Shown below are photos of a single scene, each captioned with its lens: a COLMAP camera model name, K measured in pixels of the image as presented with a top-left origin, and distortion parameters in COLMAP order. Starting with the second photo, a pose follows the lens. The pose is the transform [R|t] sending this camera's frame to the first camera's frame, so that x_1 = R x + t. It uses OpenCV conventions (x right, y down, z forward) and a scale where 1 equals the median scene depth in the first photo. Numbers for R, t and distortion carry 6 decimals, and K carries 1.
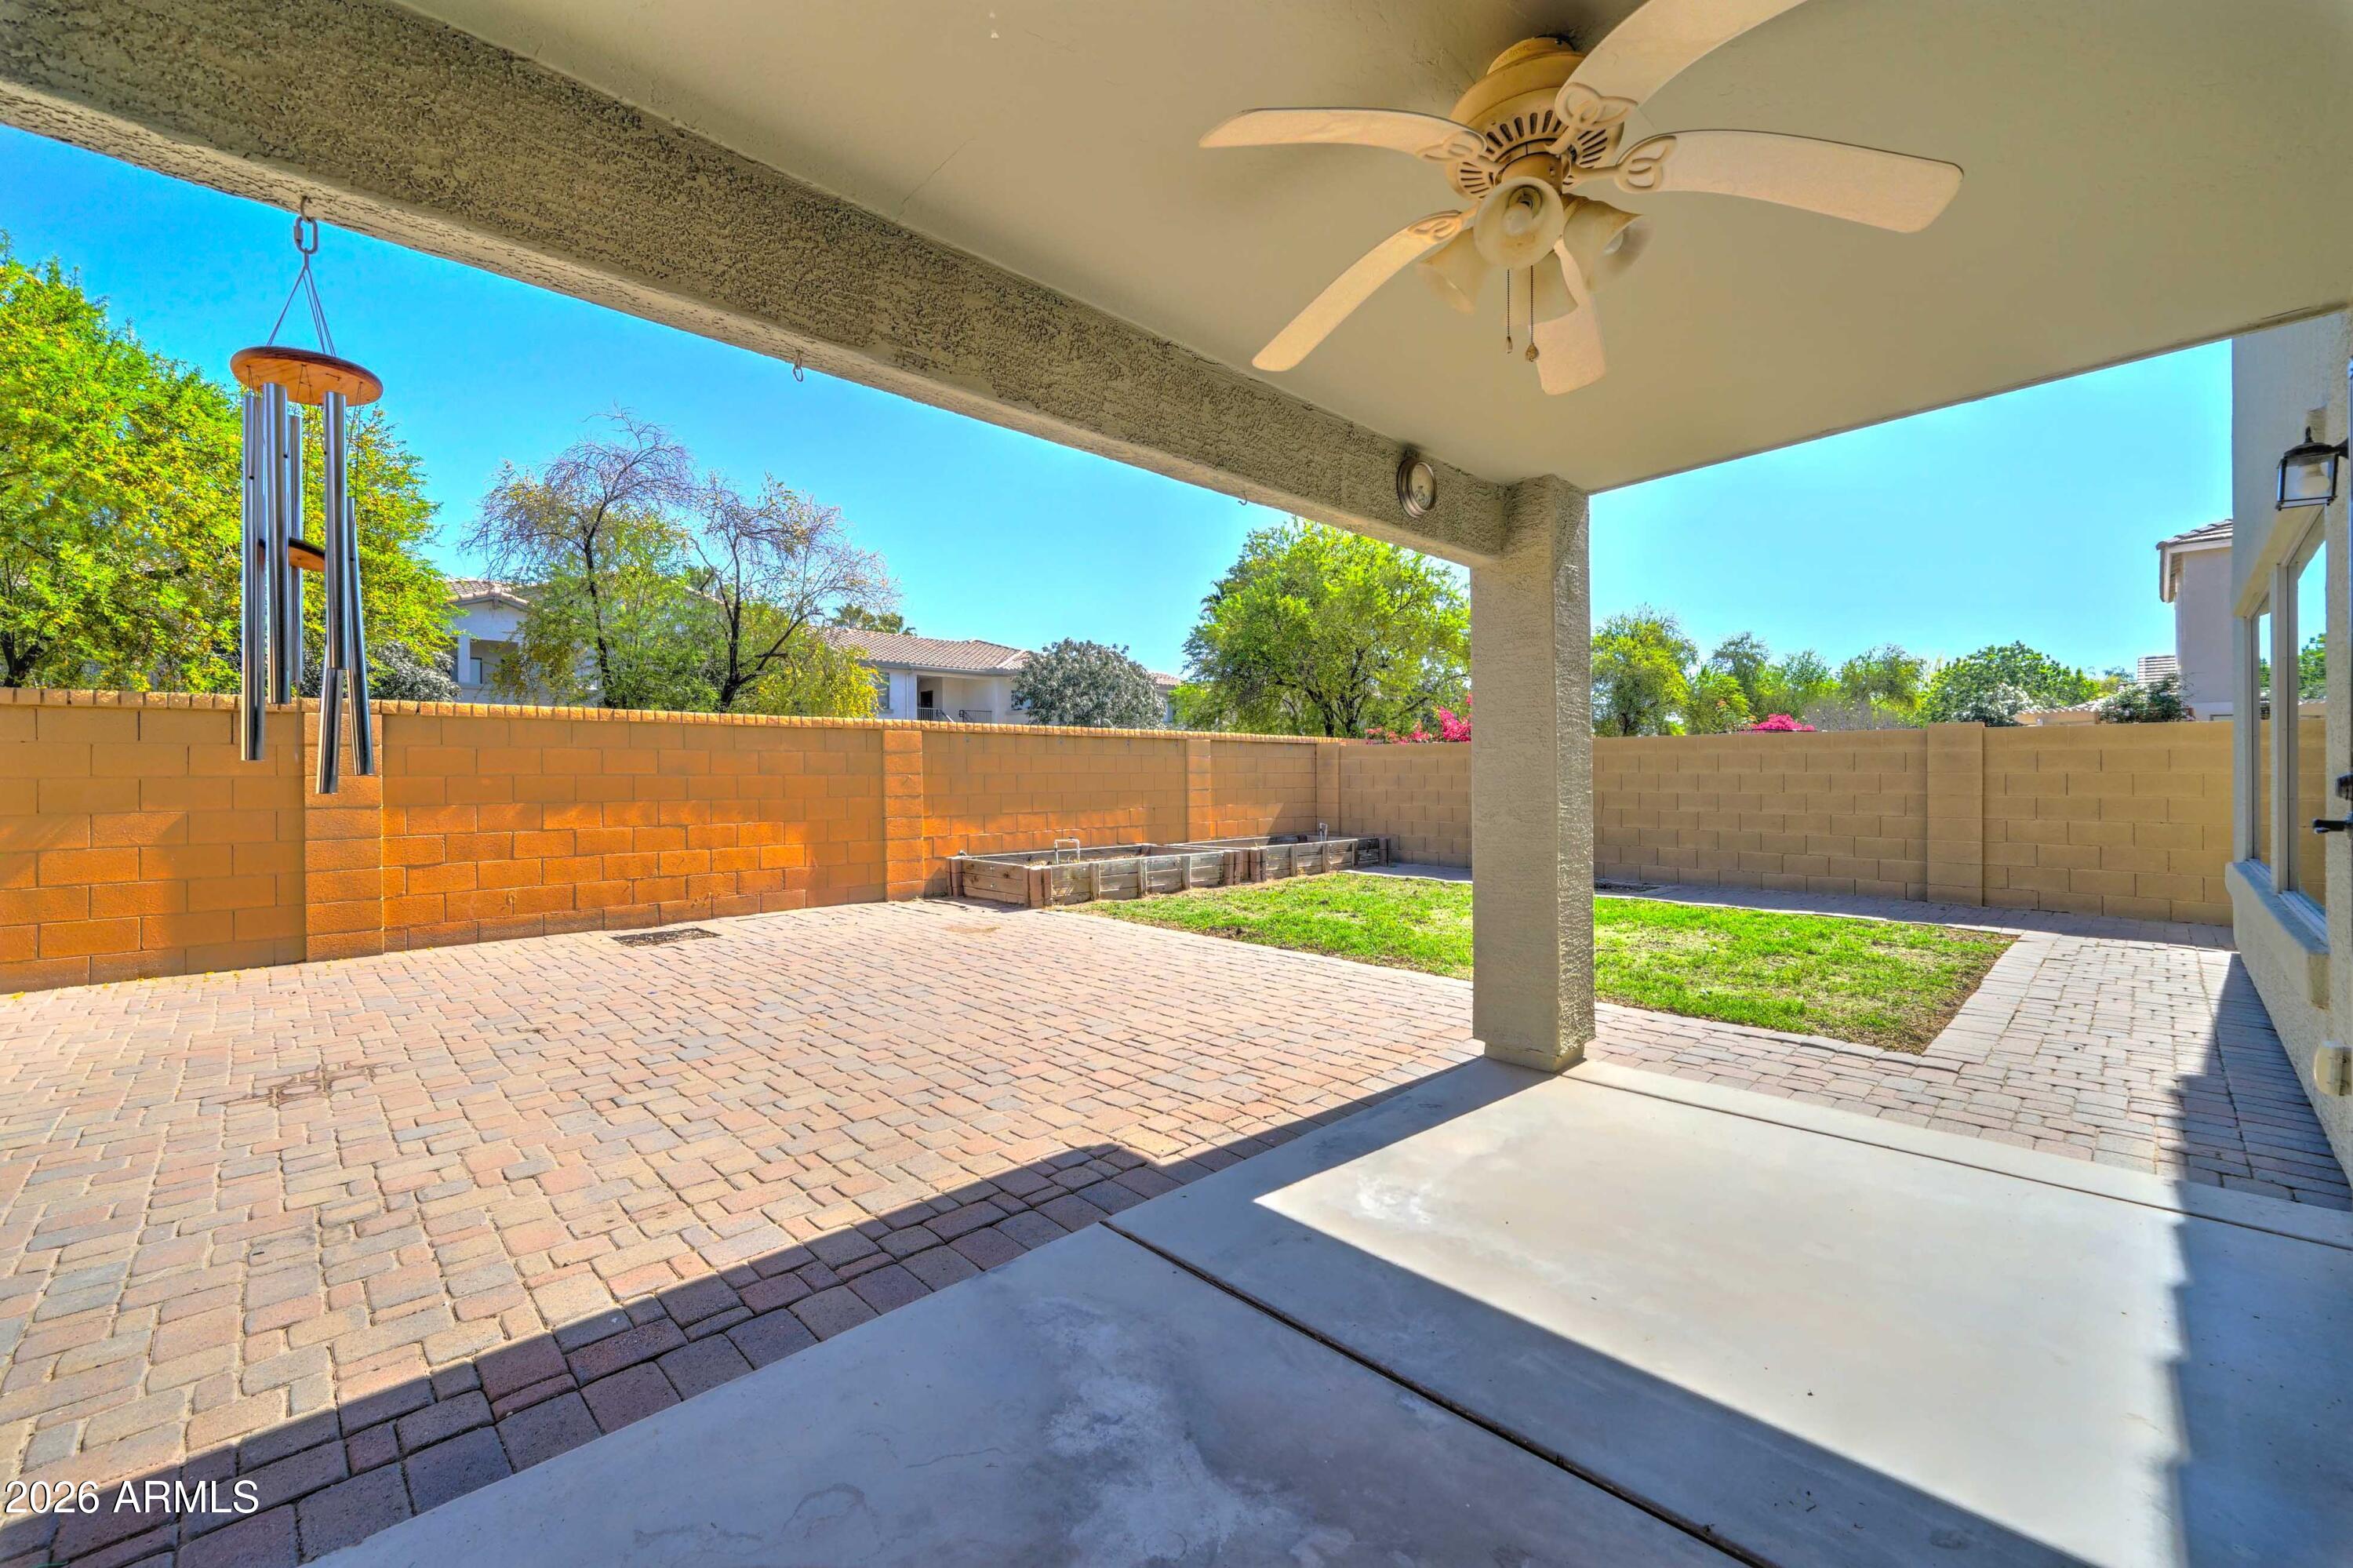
lens RADIAL K [[952.4, 0, 1178.8], [0, 952.4, 774.7], [0, 0, 1]] dist [-0.001945, 0.000402]
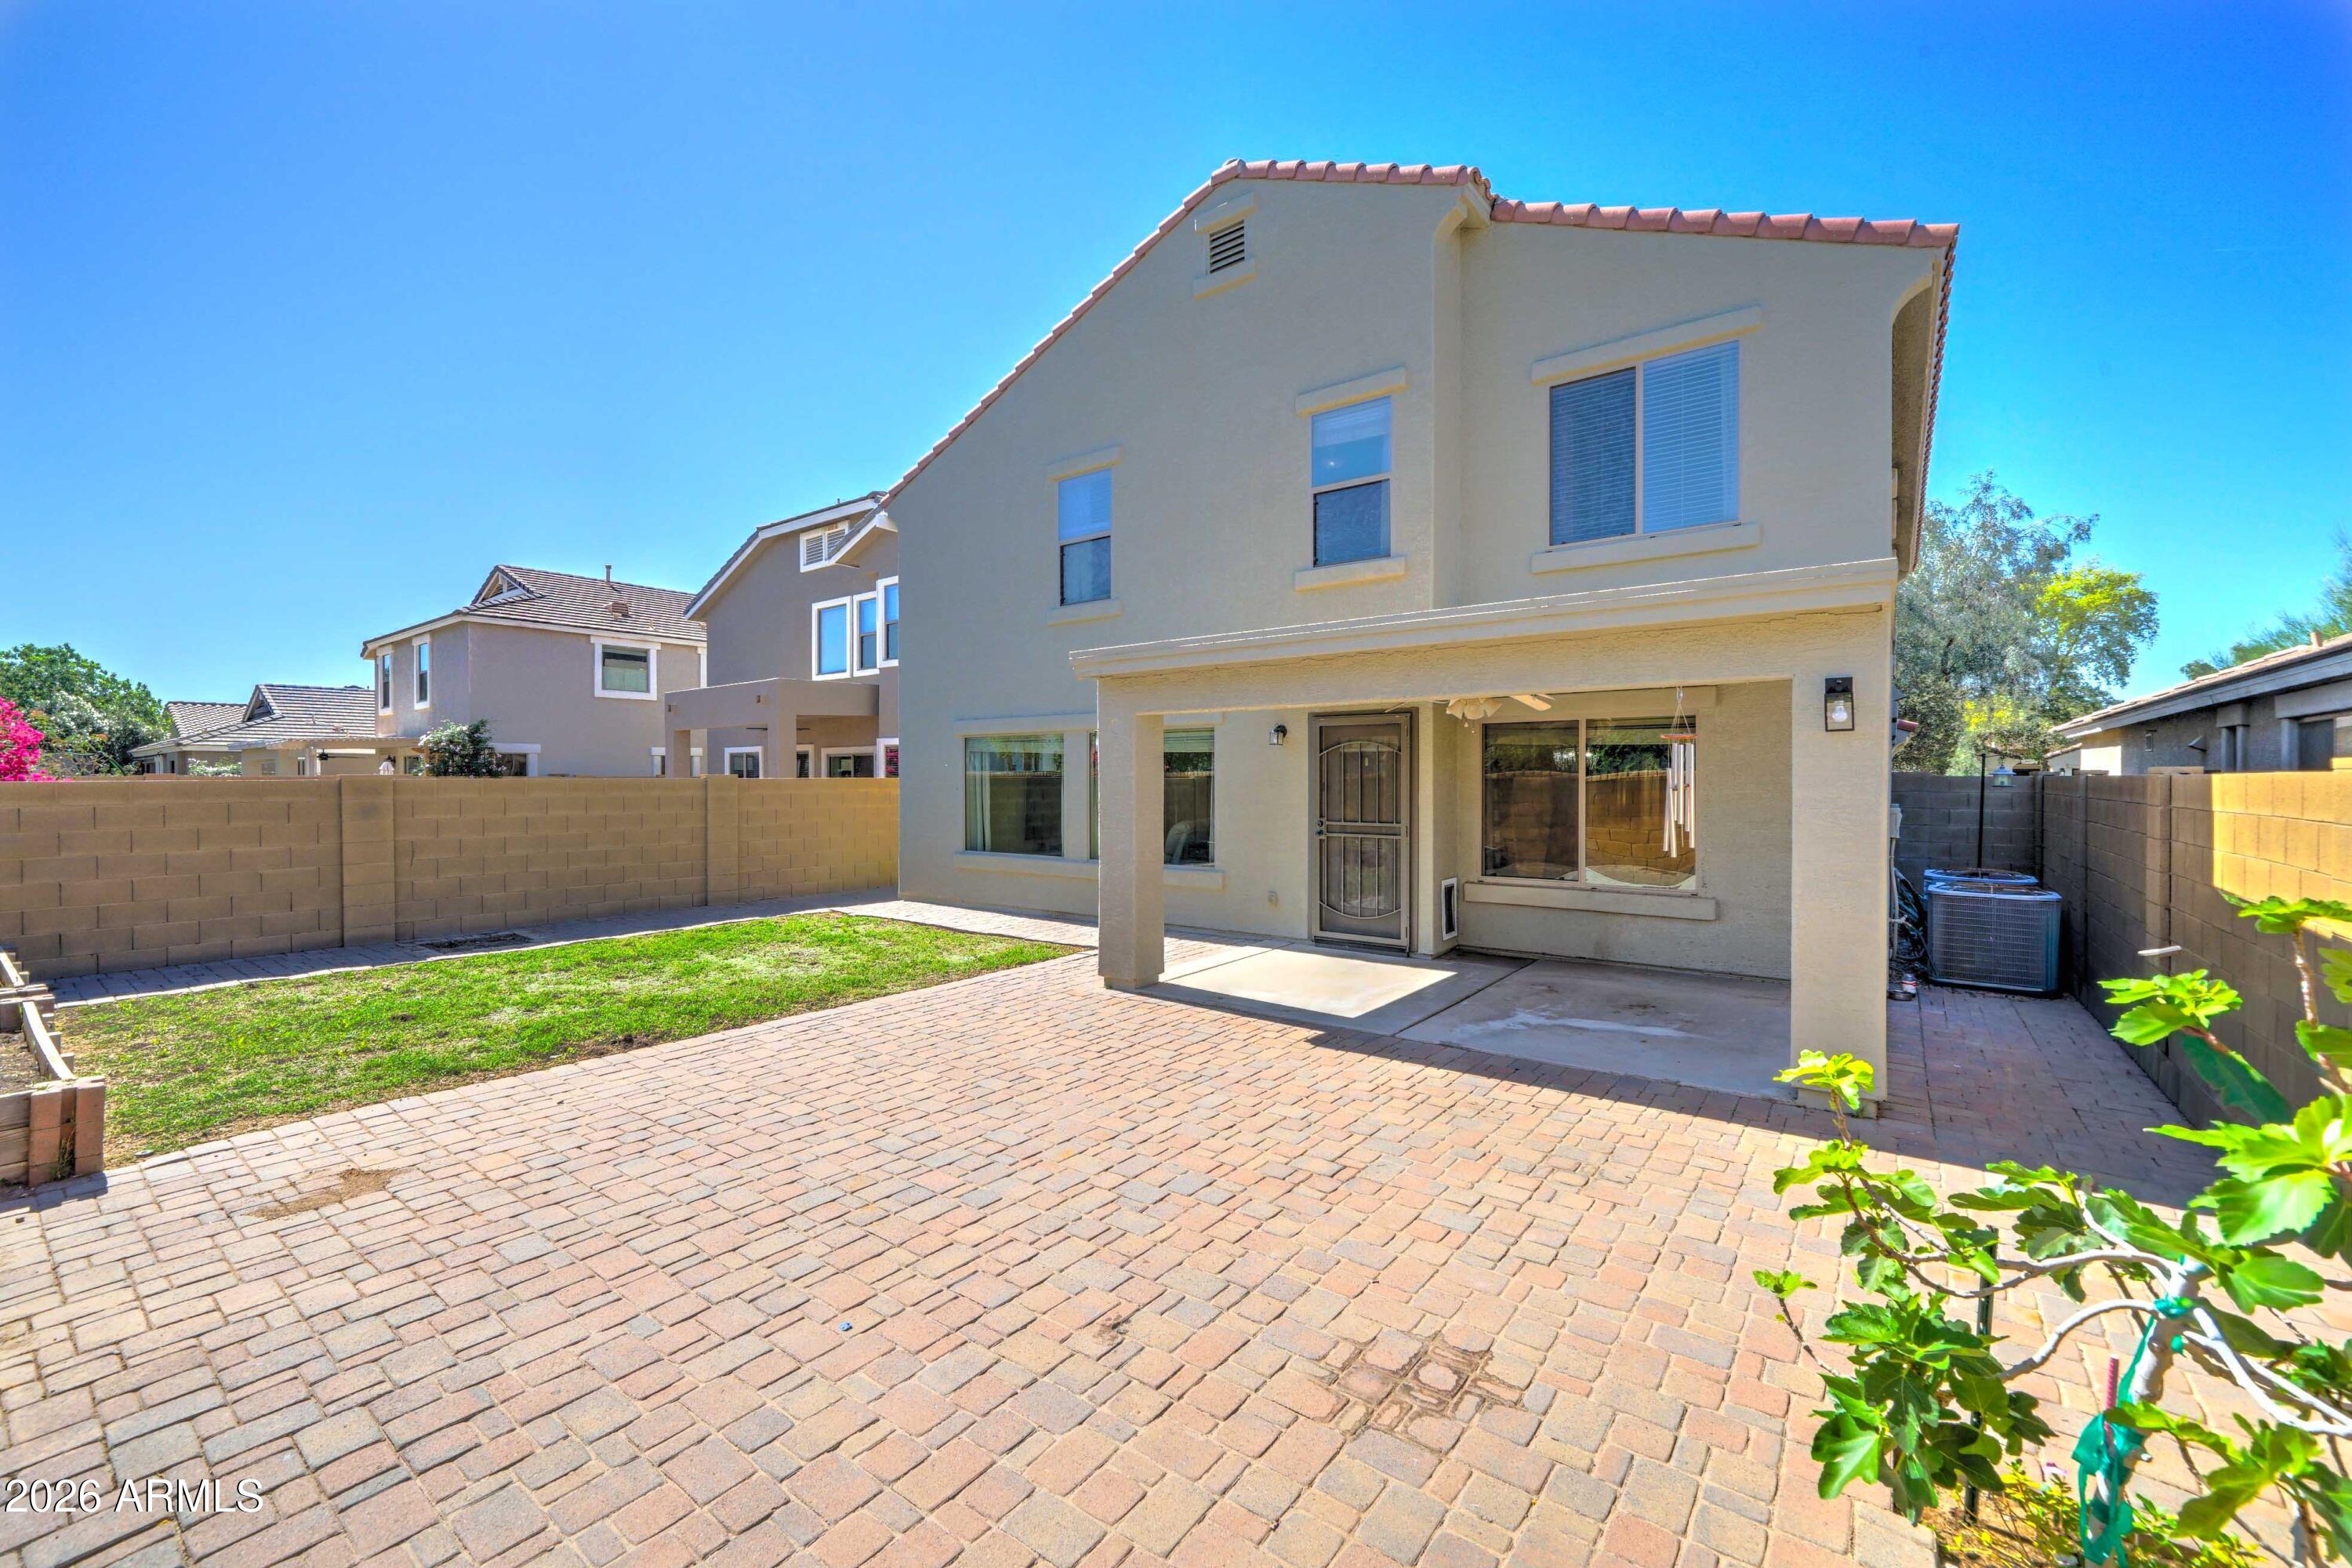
lens RADIAL K [[952.0, 0, 1178.9], [0, 952.0, 784.5], [0, 0, 1]] dist [-0.001945, 0.000402]
pose [[-0.148676, -0.004702, 0.988875, -1.433448], [0.006152, 0.999965, 0.005680, -0.093723], [-0.988867, 0.006928, -0.148642, 1.168356]]
